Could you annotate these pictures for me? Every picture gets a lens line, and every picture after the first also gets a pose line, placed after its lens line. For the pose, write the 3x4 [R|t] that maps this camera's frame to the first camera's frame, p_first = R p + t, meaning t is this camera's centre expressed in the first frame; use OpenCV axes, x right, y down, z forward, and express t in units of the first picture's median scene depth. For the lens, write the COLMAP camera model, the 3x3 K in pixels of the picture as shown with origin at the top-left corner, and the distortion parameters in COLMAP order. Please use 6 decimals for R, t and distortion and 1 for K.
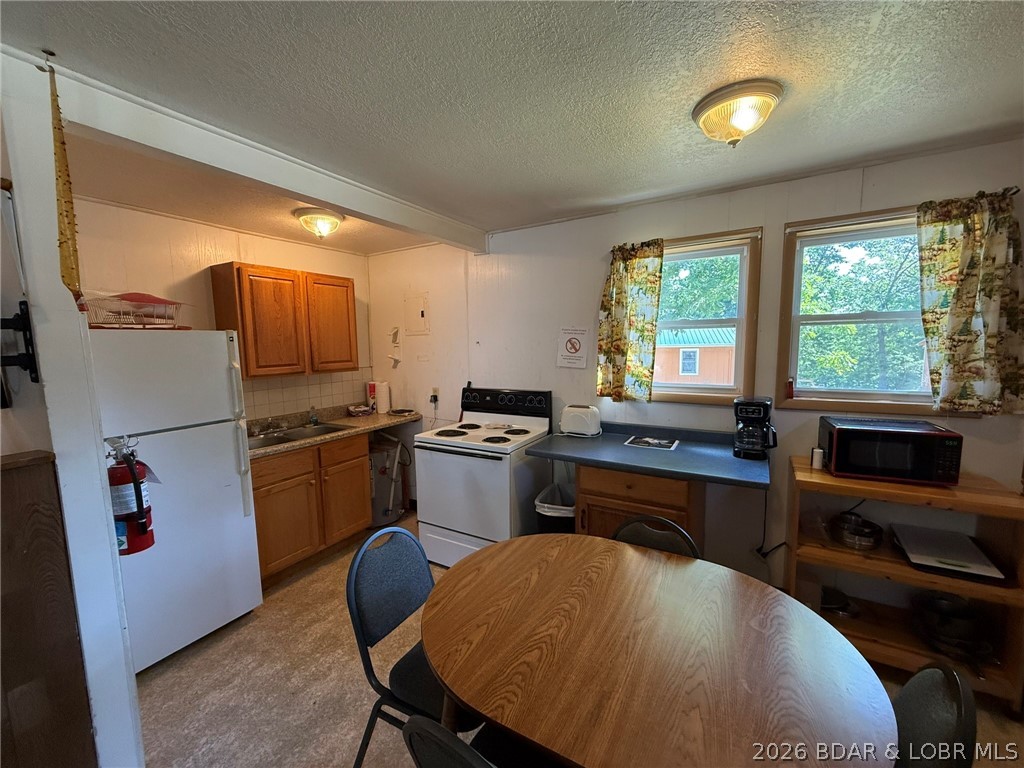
lens RADIAL K [[405.2, 0, 512.0], [0, 405.2, 384.0], [0, 0, 1]] dist [-0.000079, 0.000033]
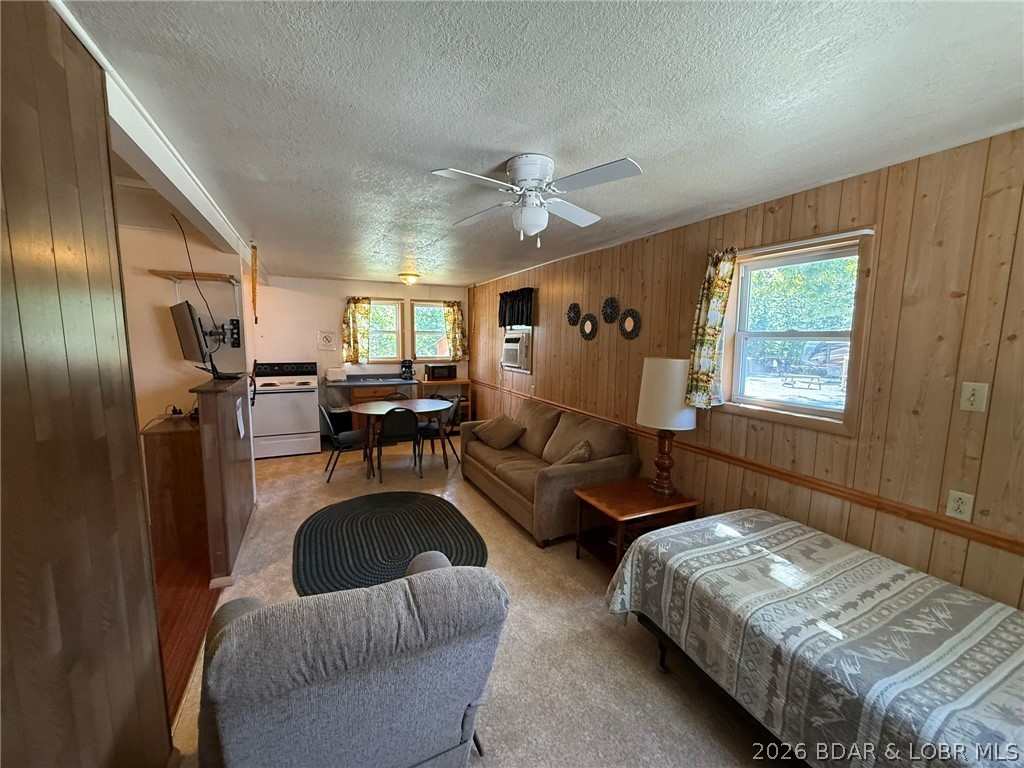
lens RADIAL K [[405.2, 0, 512.0], [0, 405.2, 384.0], [0, 0, 1]] dist [-0.000079, 0.000033]
pose [[0.559112, -0.065955, 0.826465, -1.218879], [0.061904, 0.997369, 0.037715, 0.131567], [-0.826778, 0.030074, 0.561724, -1.088884]]
